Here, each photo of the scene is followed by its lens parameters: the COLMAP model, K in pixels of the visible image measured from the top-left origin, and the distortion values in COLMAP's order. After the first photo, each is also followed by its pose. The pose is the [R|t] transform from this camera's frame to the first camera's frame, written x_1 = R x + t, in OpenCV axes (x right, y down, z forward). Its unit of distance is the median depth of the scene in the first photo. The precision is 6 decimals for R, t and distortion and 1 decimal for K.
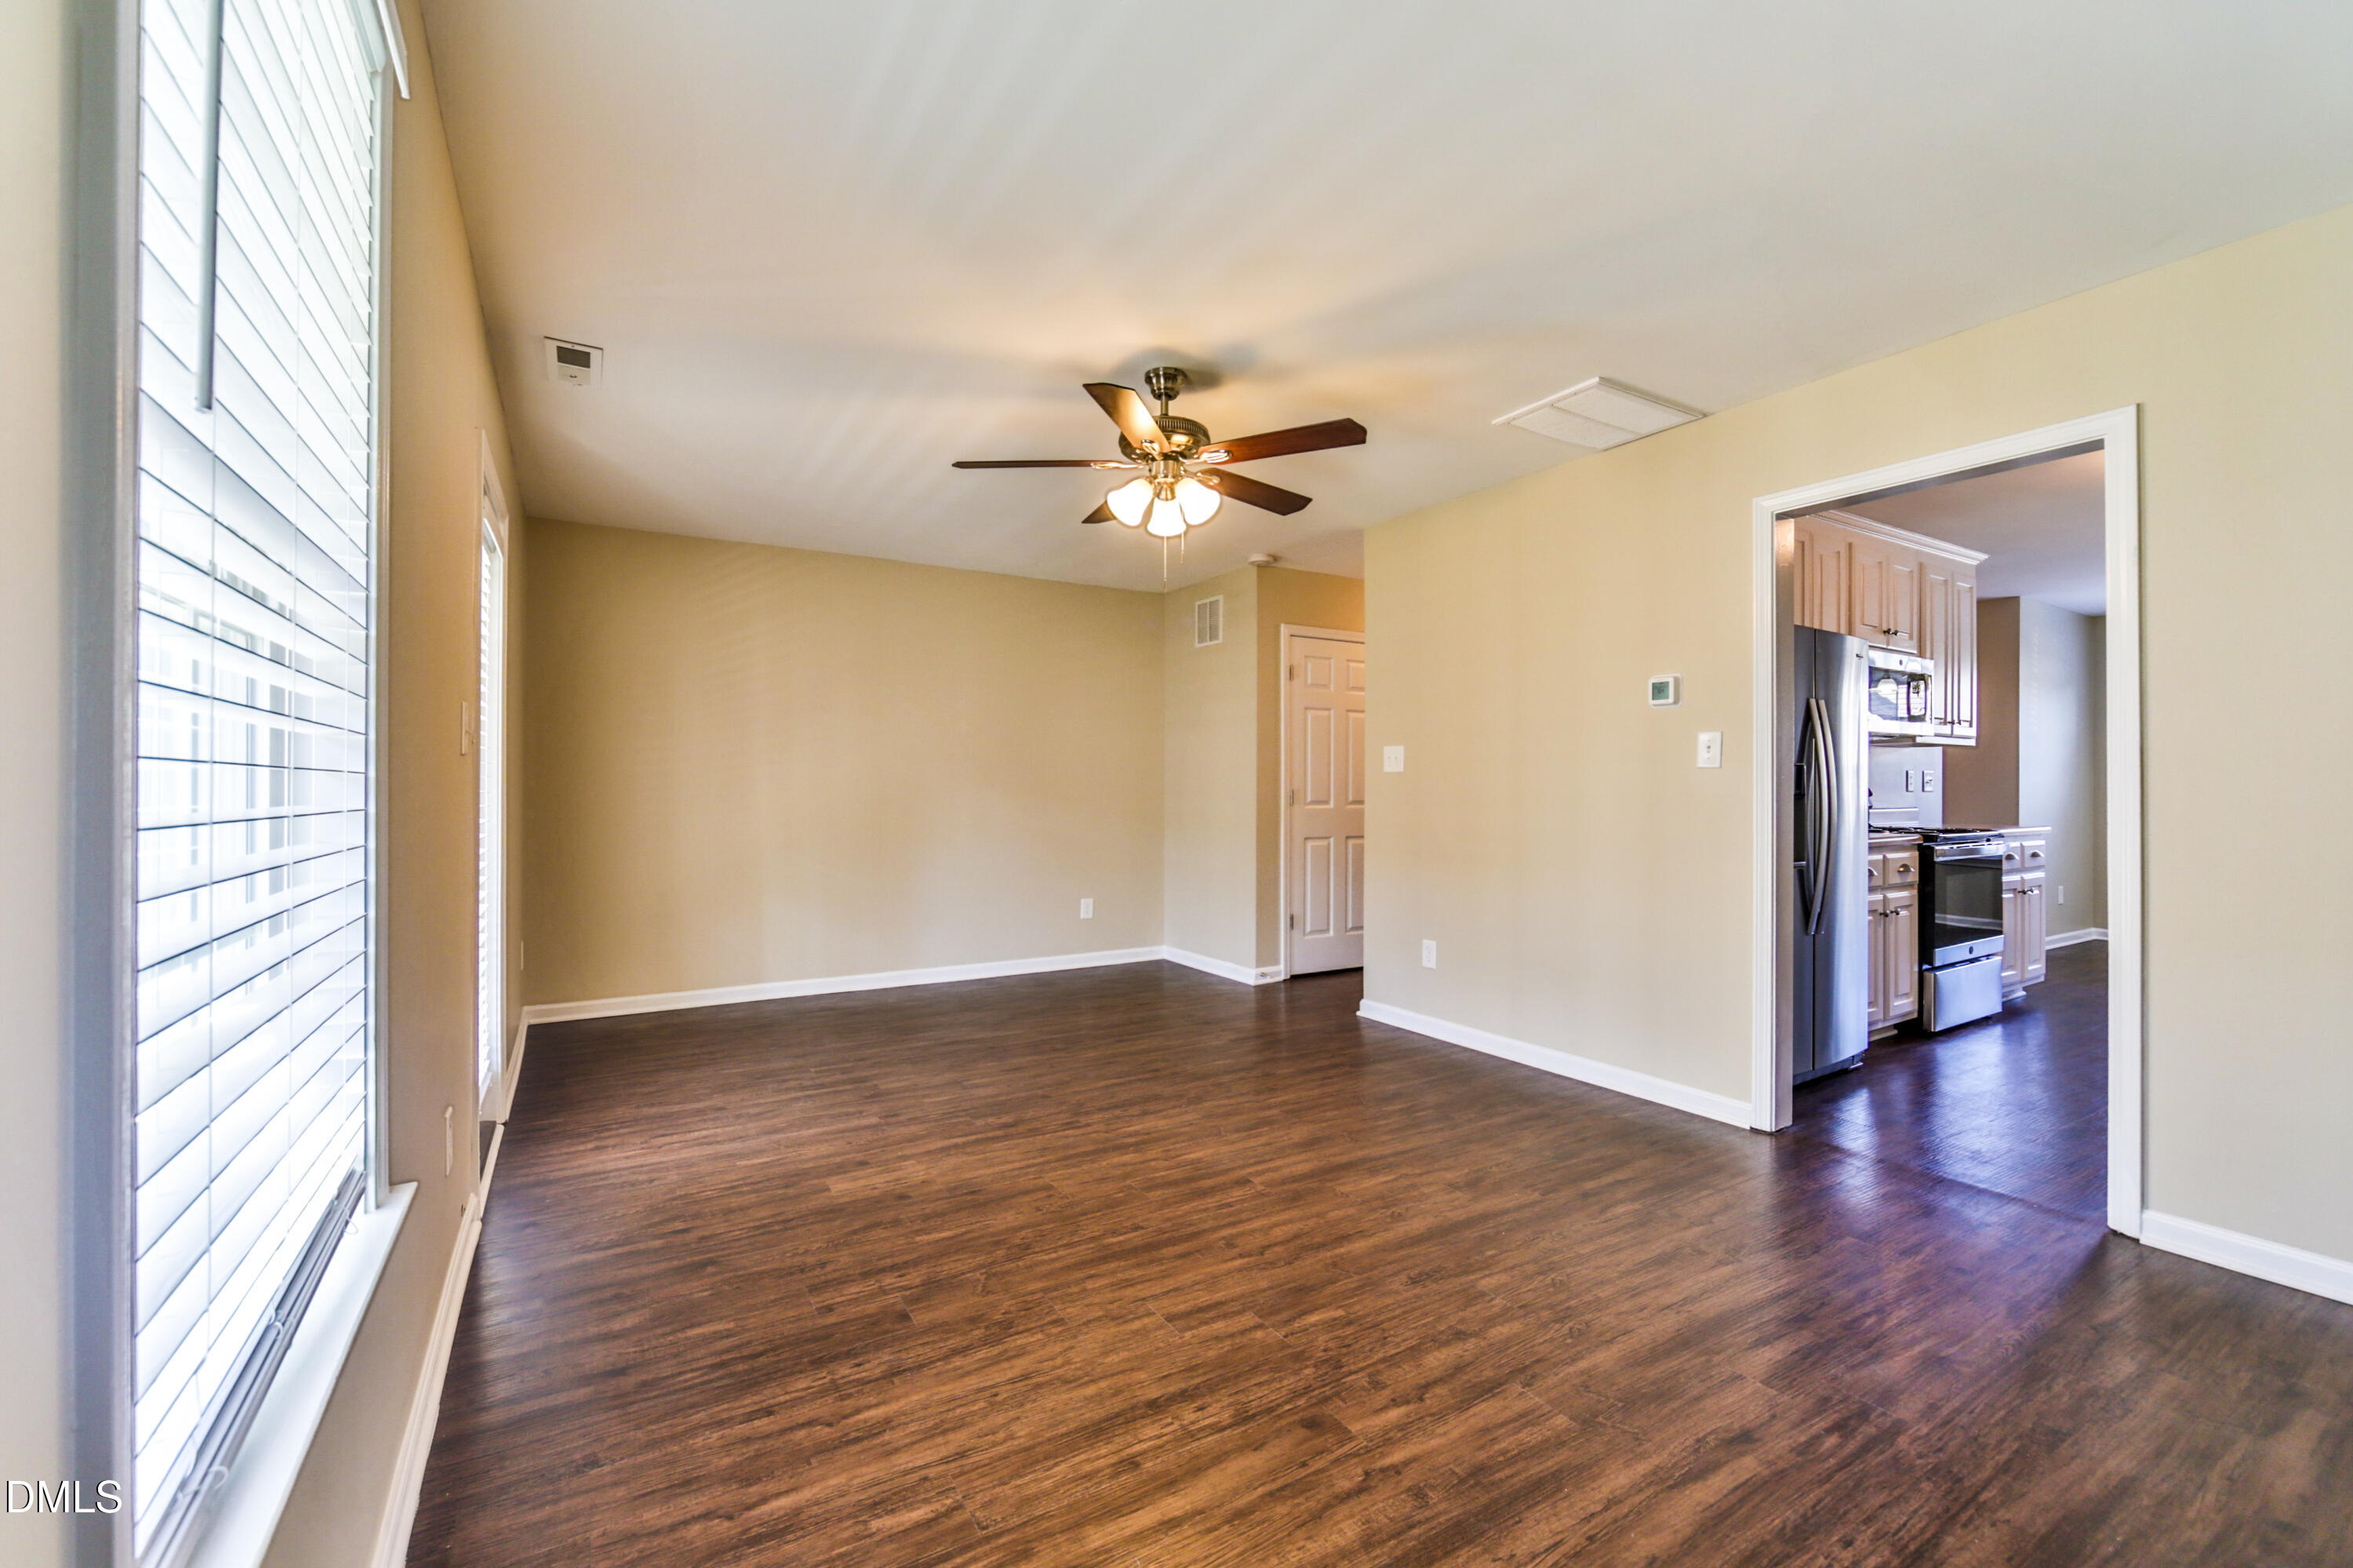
lens RADIAL K [[973.0, 0, 1191.4], [0, 973.0, 787.6], [0, 0, 1]] dist [-0.003500, 0.001011]
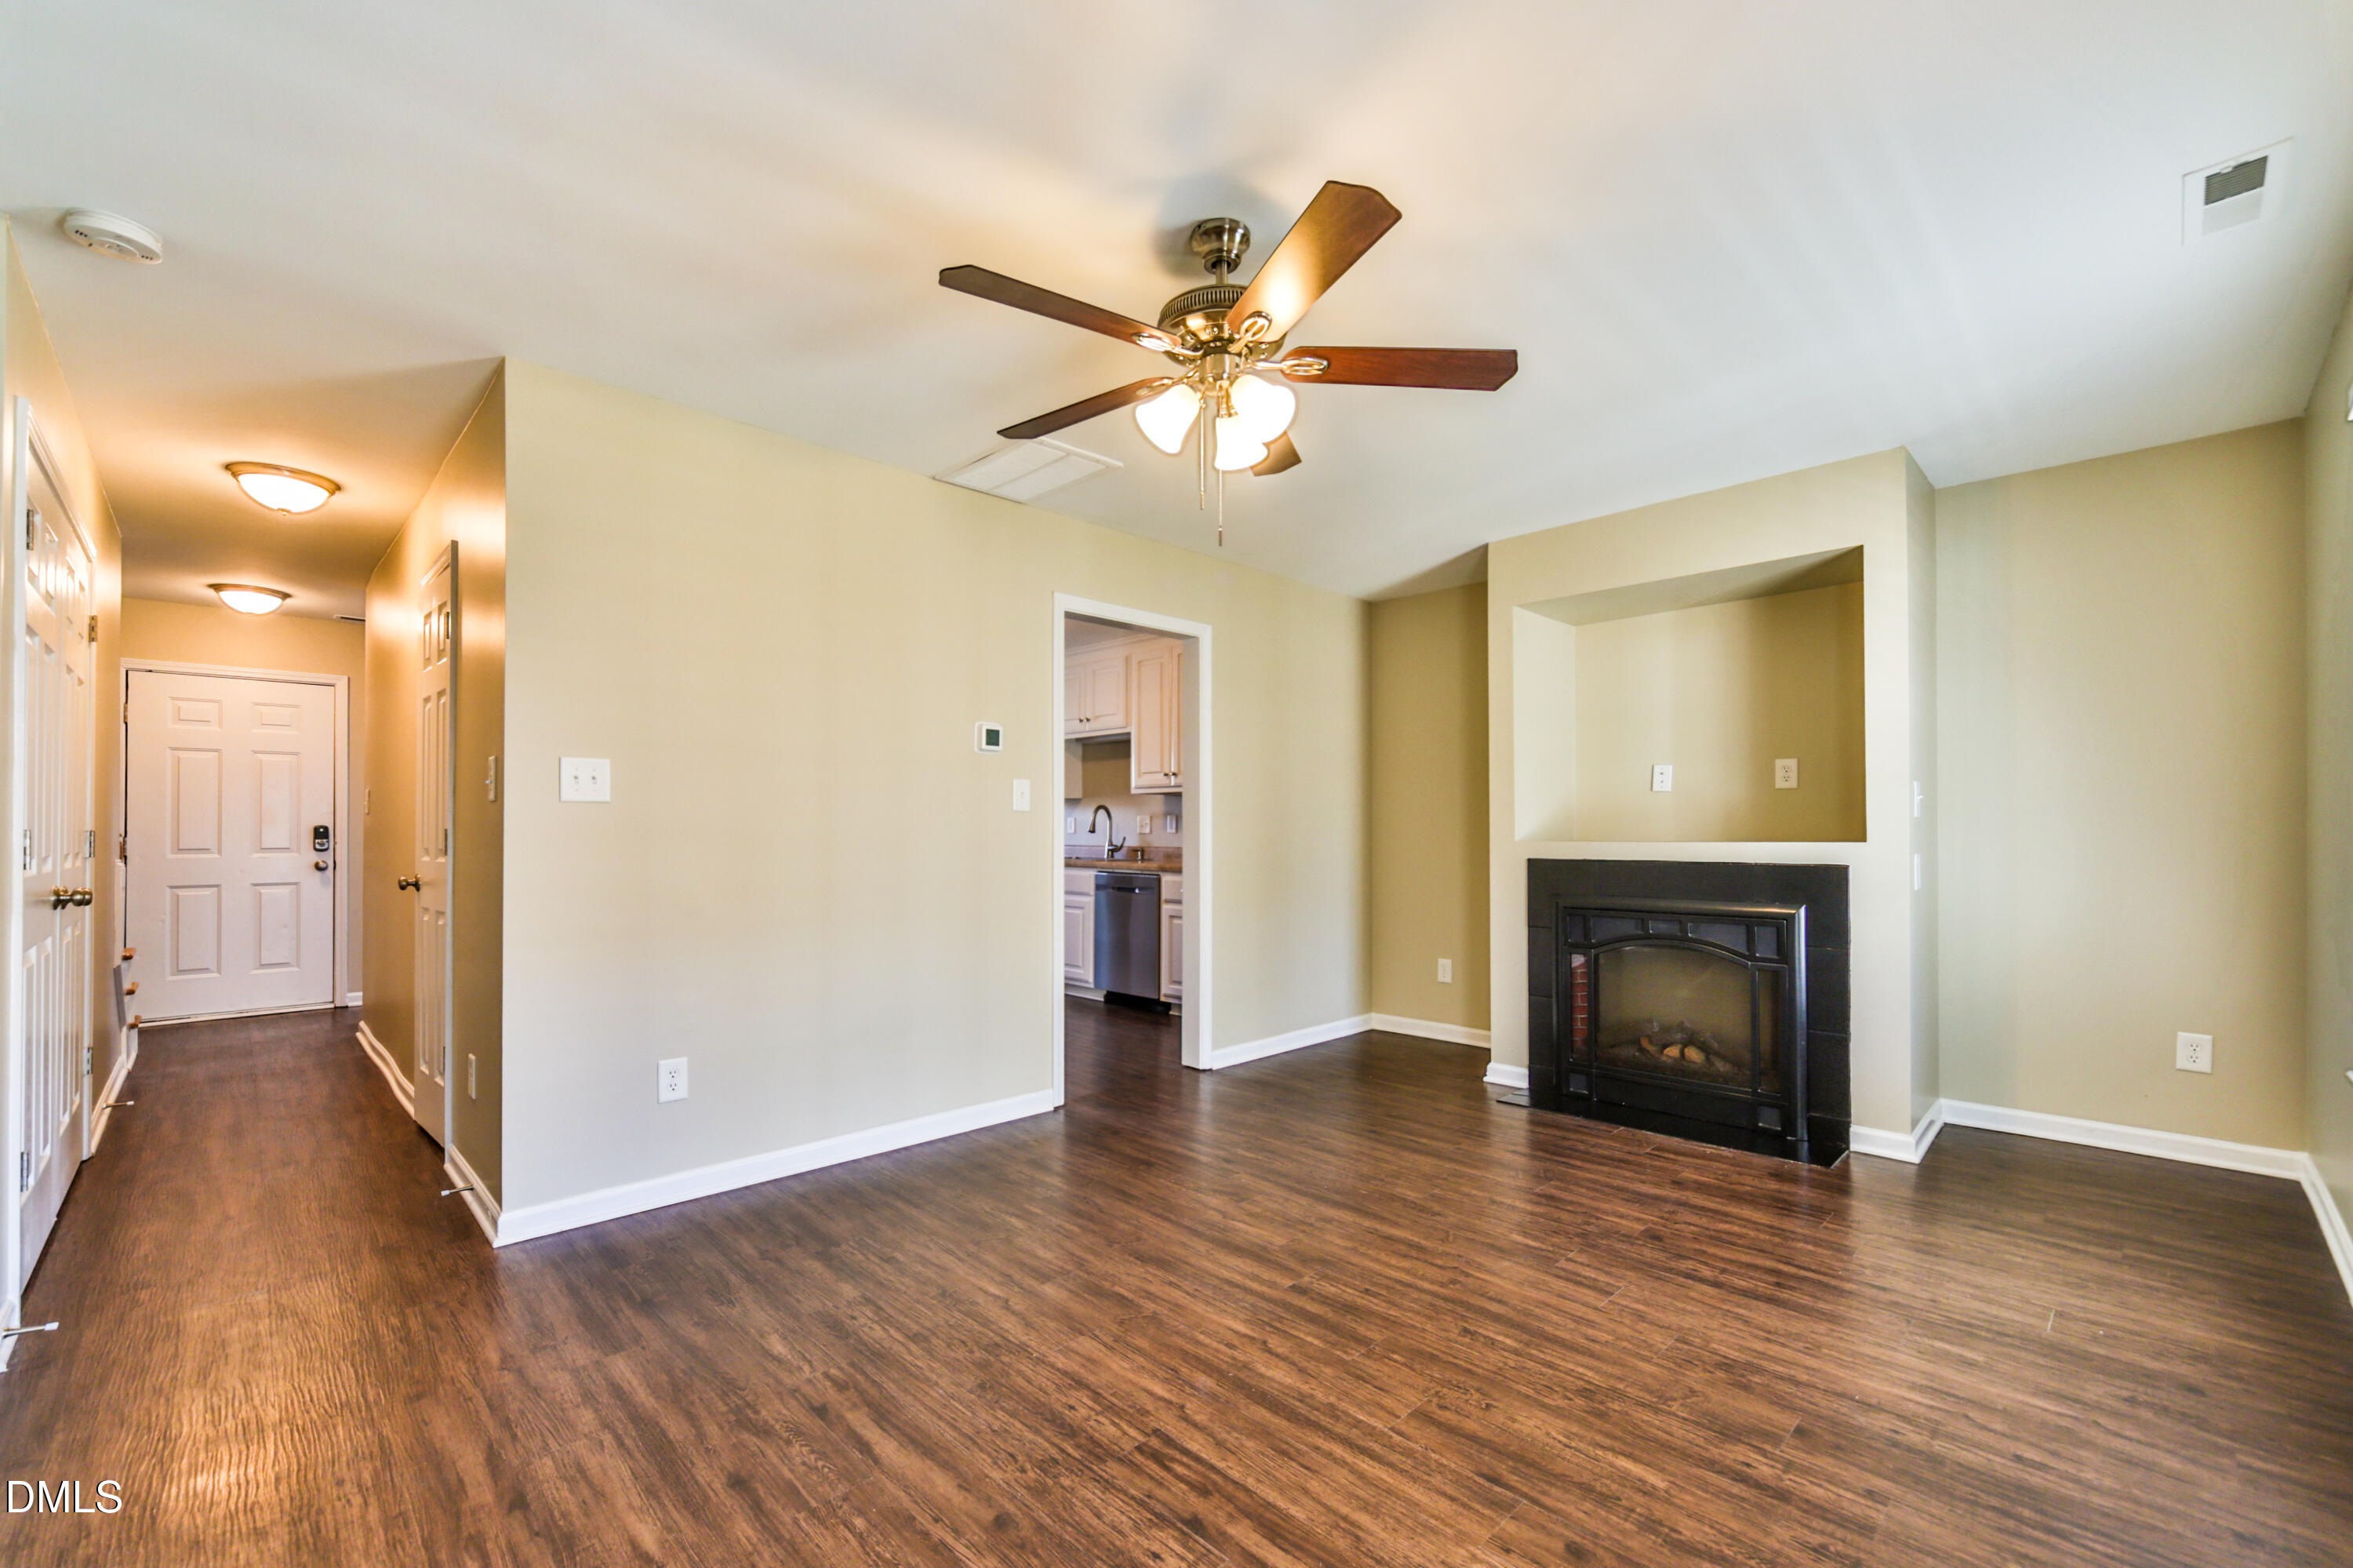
lens RADIAL K [[973.0, 0, 1193.9], [0, 973.0, 831.8], [0, 0, 1]] dist [-0.003500, 0.001011]
pose [[-0.224529, -0.000607, 0.974467, -0.931535], [-0.002611, 0.999997, 0.000021, 0.004036], [-0.974464, -0.002540, -0.224530, 1.572987]]
